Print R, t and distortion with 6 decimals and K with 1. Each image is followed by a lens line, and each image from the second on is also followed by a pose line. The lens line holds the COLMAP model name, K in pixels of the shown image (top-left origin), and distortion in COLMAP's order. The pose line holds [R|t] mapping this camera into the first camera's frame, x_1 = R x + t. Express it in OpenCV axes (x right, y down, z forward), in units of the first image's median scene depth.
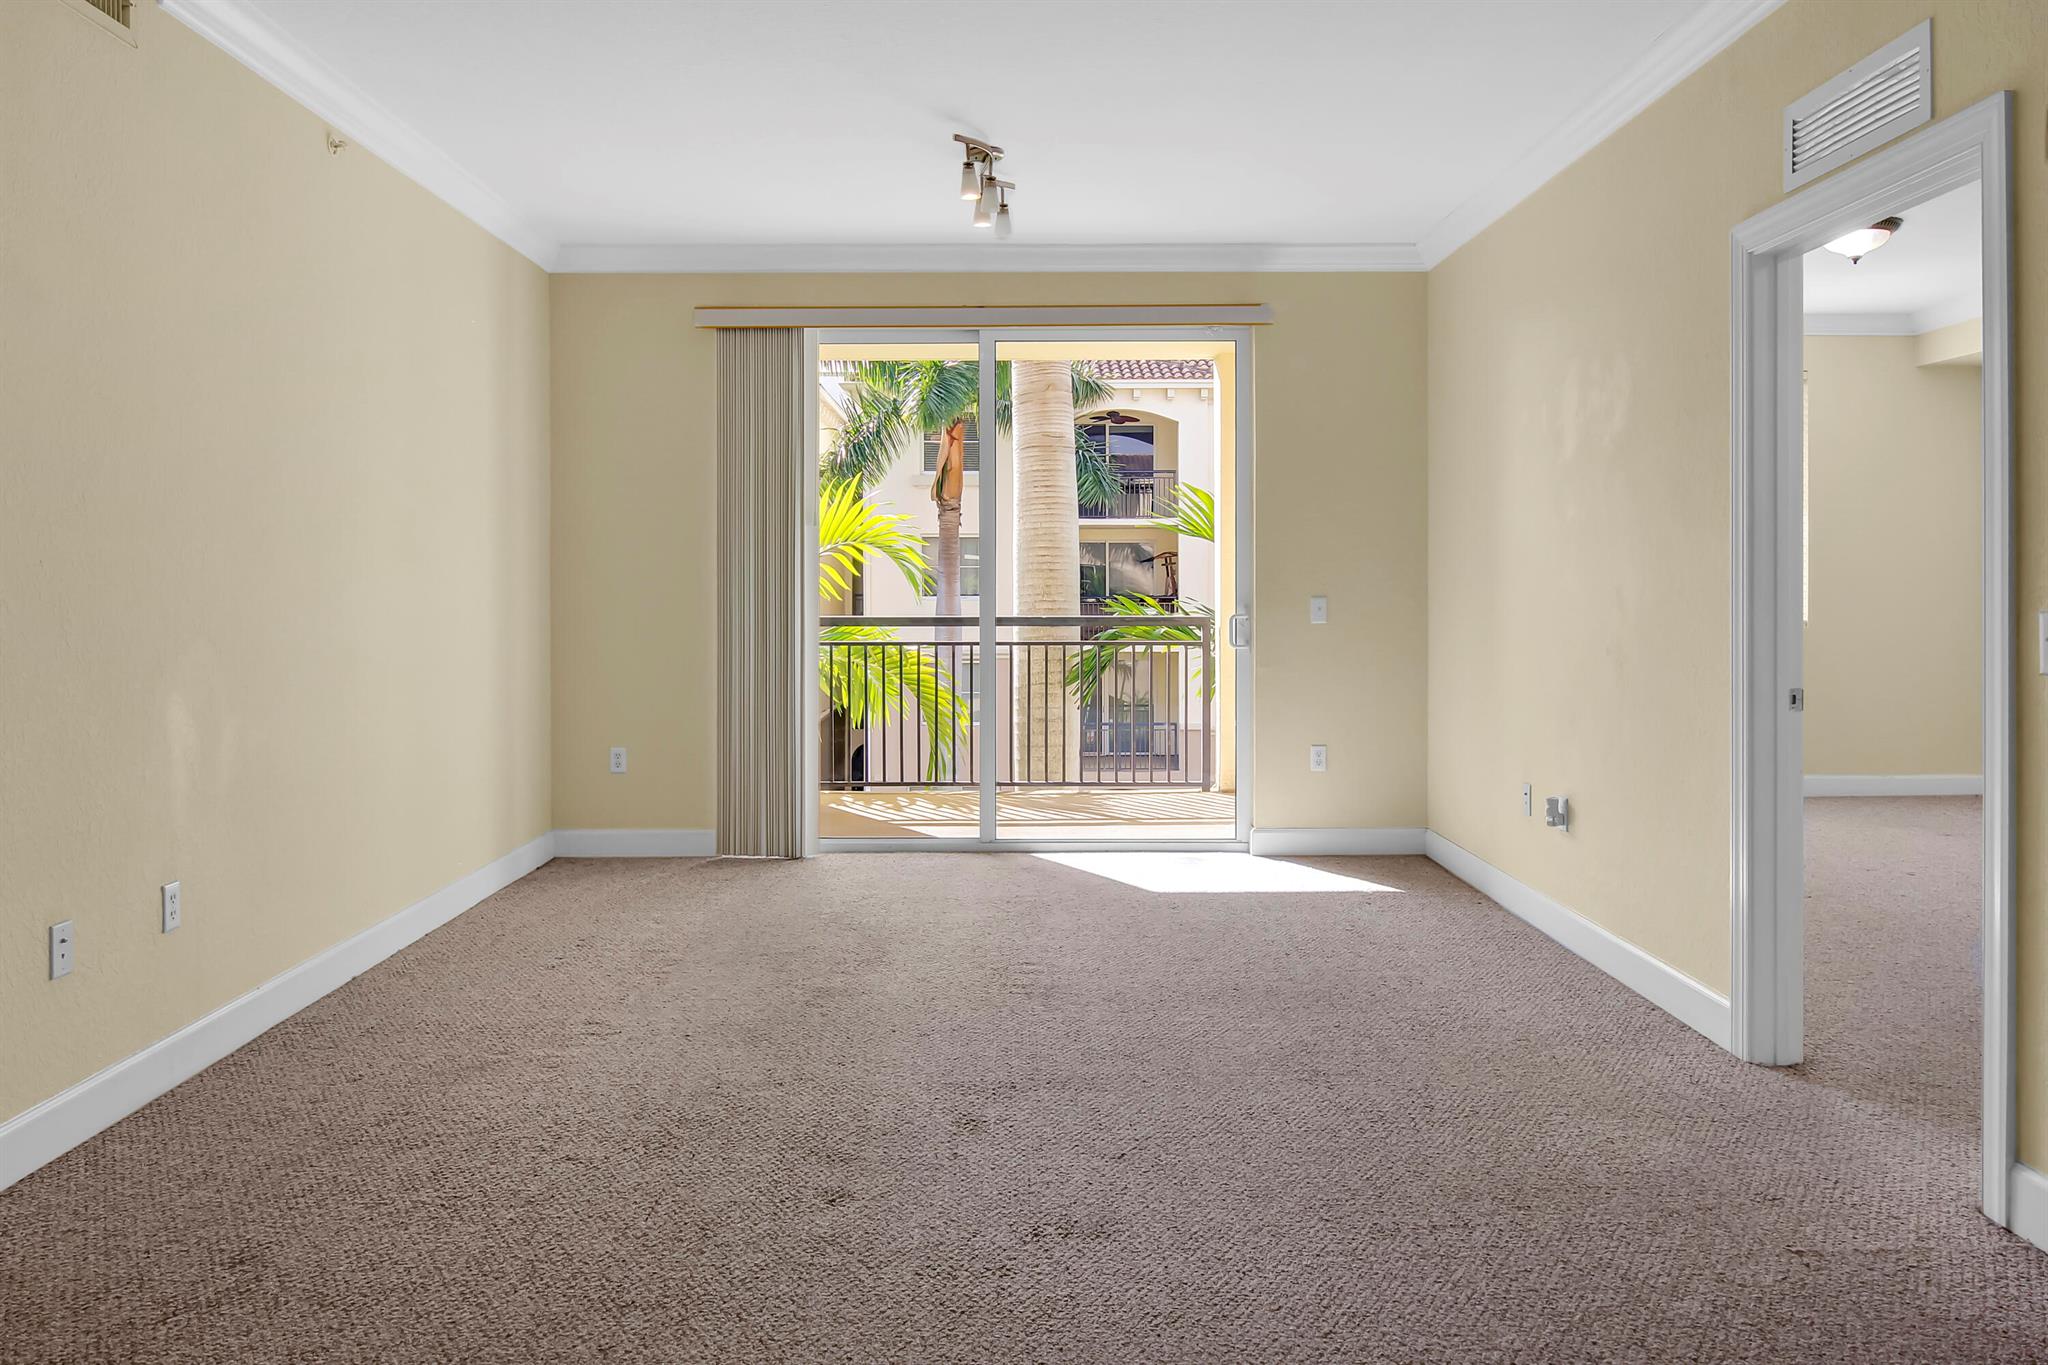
lens RADIAL K [[1443.7, 0, 1020.1], [0, 1443.7, 595.6], [0, 0, 1]] dist [0.000767, -0.006073]
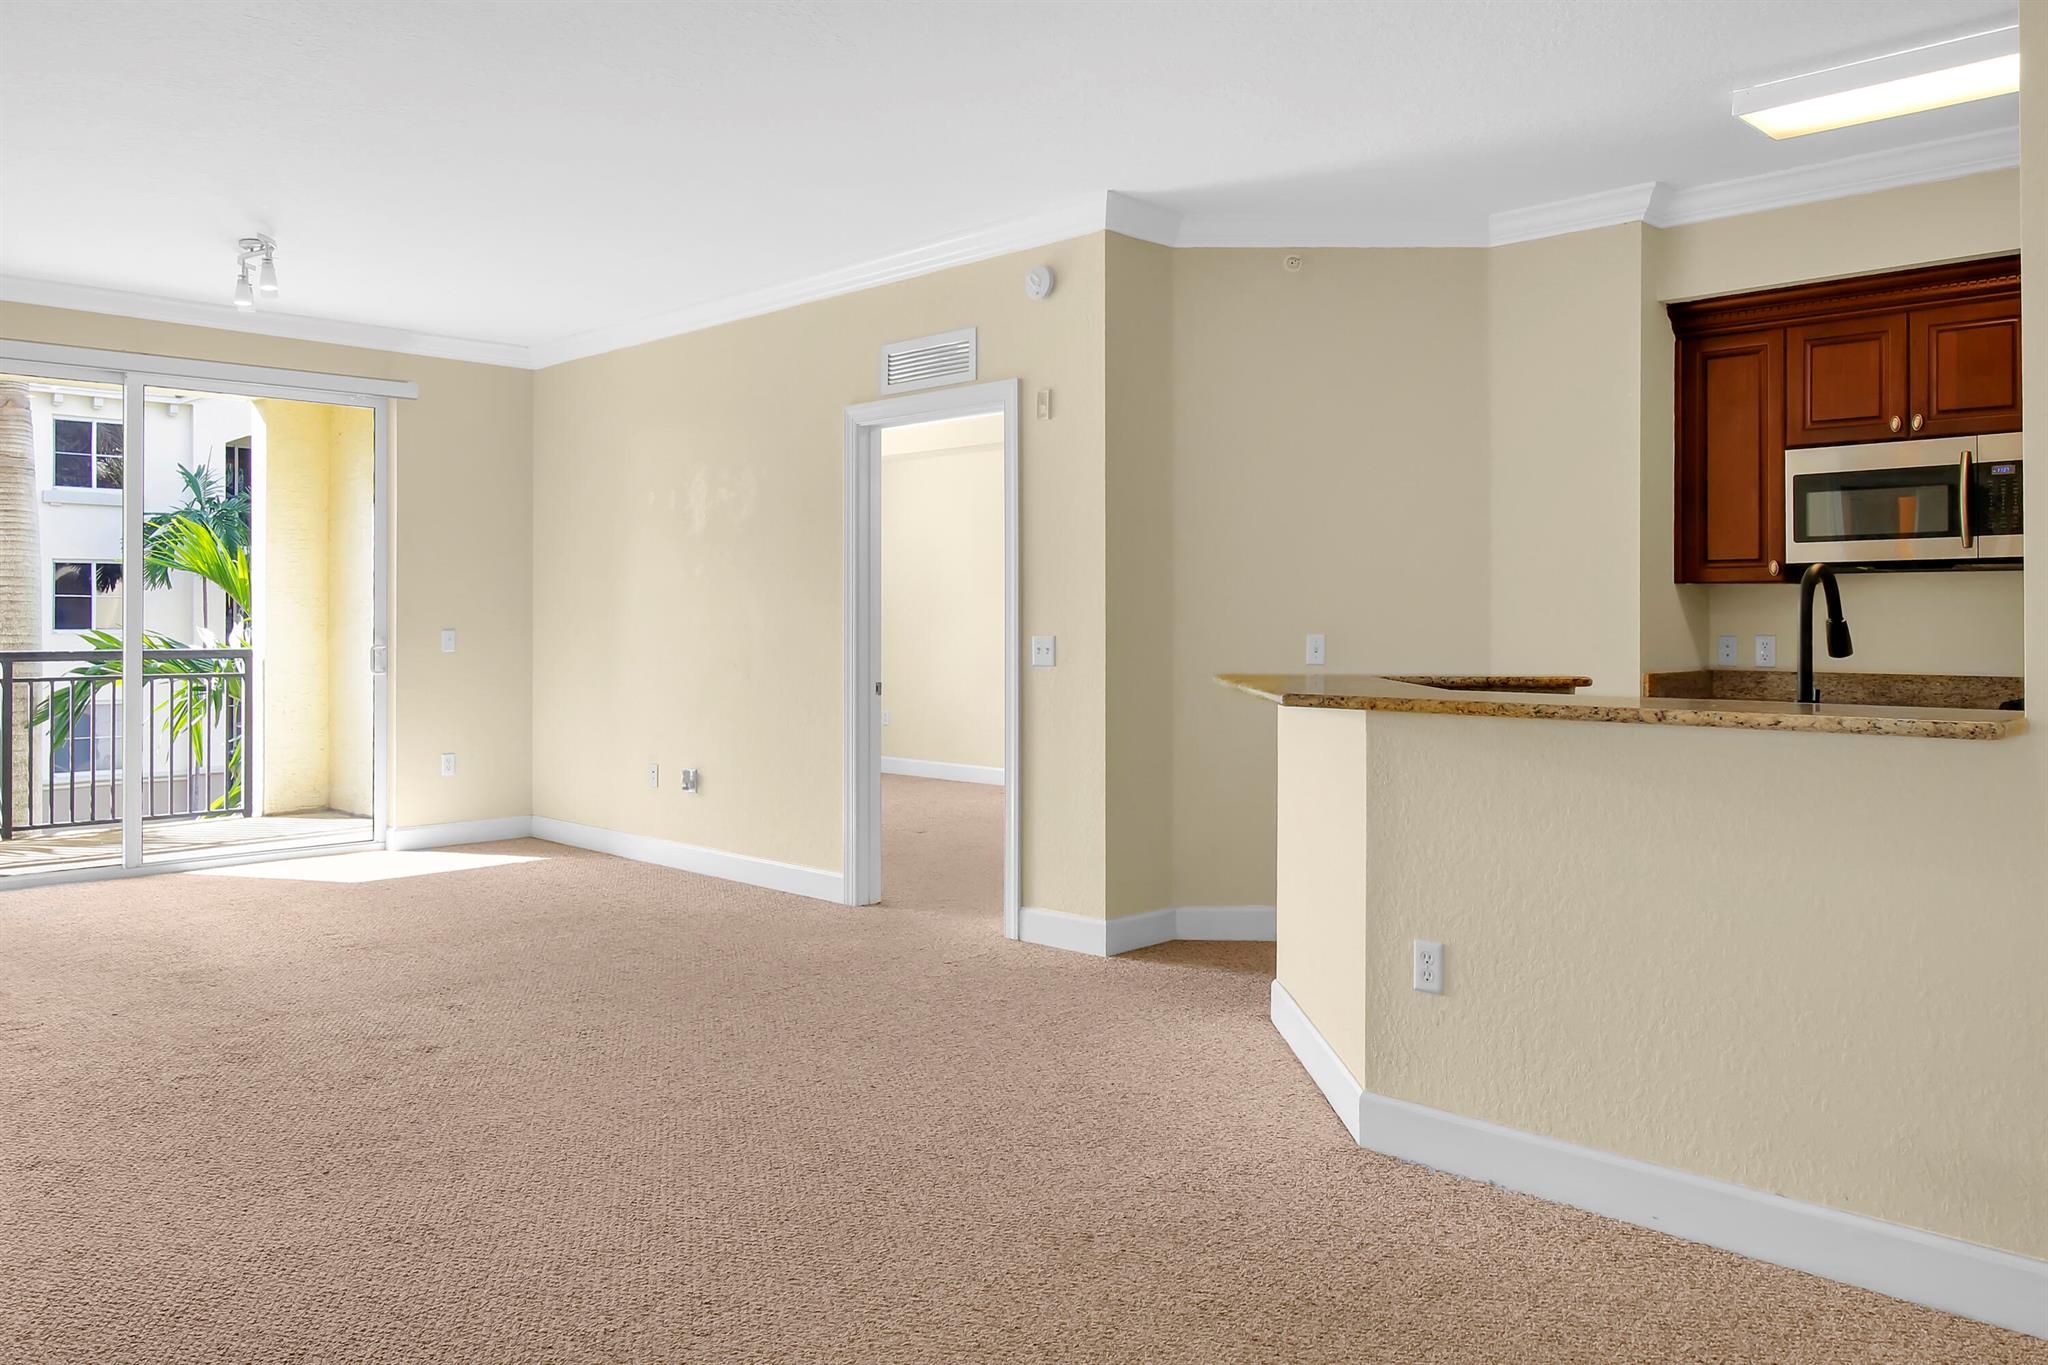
lens RADIAL K [[1466.4, 0, 995.8], [0, 1466.4, 617.1], [0, 0, 1]] dist [0.001010, -0.002687]
pose [[0.711213, 0.003309, 0.702968, -0.401904], [0.002143, 0.999974, -0.006876, -0.000063], [-0.702973, 0.006397, 0.711188, -0.227276]]
